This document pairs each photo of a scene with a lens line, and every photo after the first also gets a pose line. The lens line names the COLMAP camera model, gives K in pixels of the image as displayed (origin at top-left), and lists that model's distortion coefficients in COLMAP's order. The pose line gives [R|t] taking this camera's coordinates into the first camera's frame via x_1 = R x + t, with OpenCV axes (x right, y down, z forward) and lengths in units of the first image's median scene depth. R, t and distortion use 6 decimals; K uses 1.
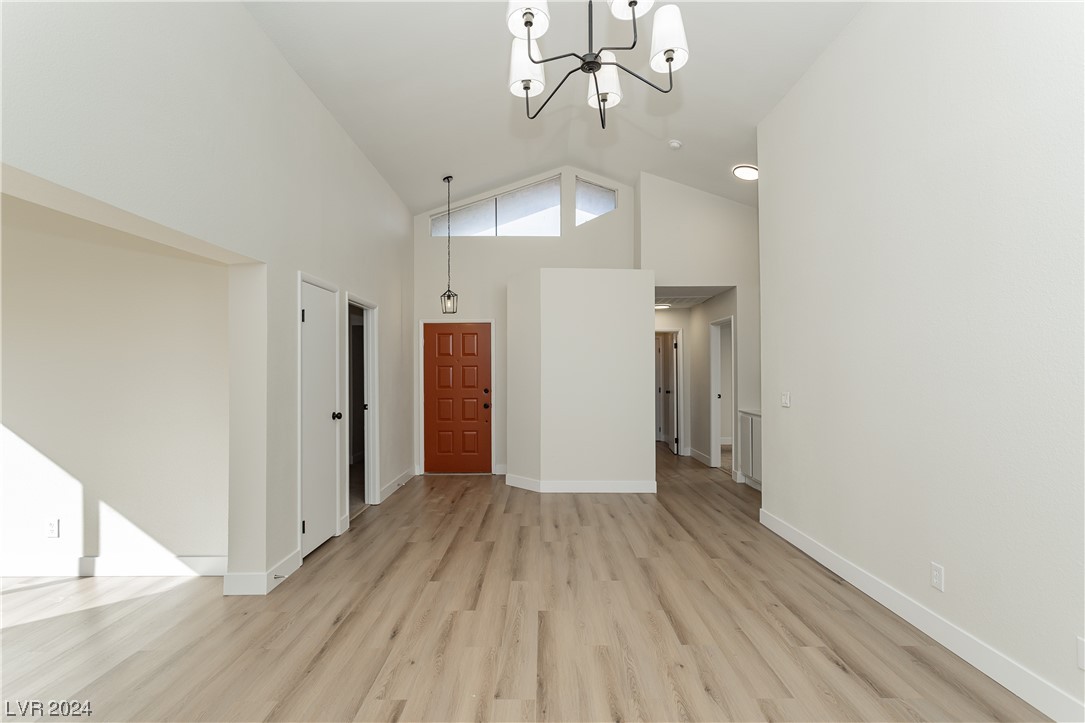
lens RADIAL K [[519.8, 0, 542.7], [0, 519.8, 366.0], [0, 0, 1]] dist [0.002335, 0.001291]
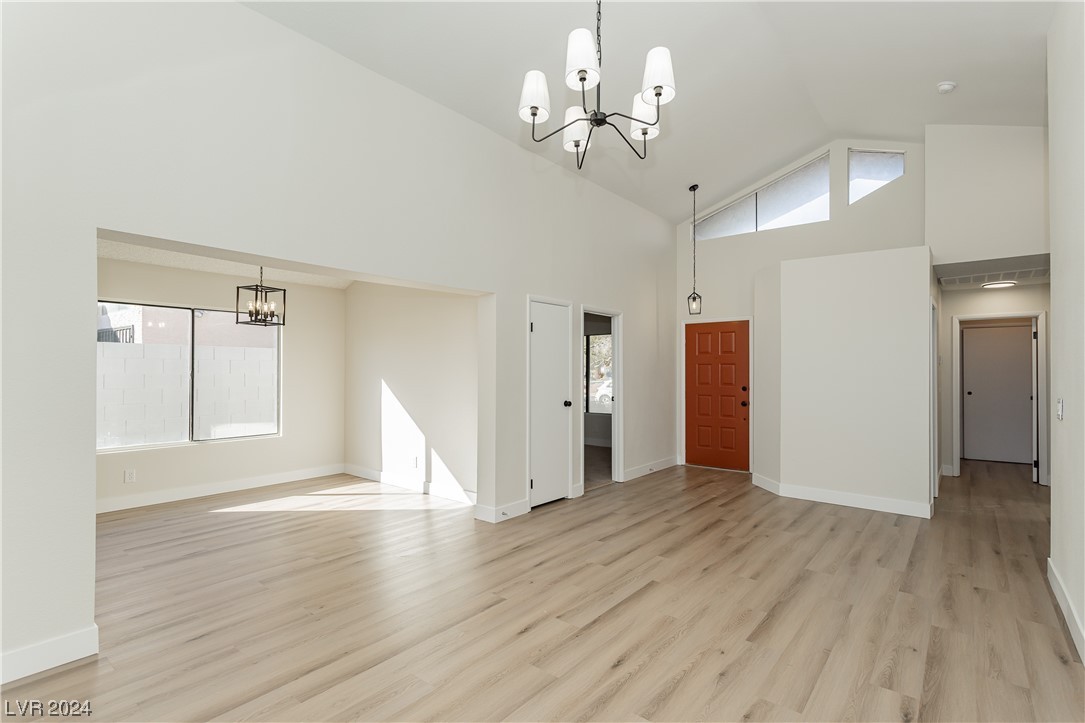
lens RADIAL K [[515.1, 0, 546.2], [0, 515.1, 368.2], [0, 0, 1]] dist [0.001301, 0.001100]
pose [[0.776241, 0.003006, -0.630429, 0.352311], [0.002884, 0.999961, 0.008318, -0.001338], [0.630430, -0.008275, 0.776202, -0.010265]]
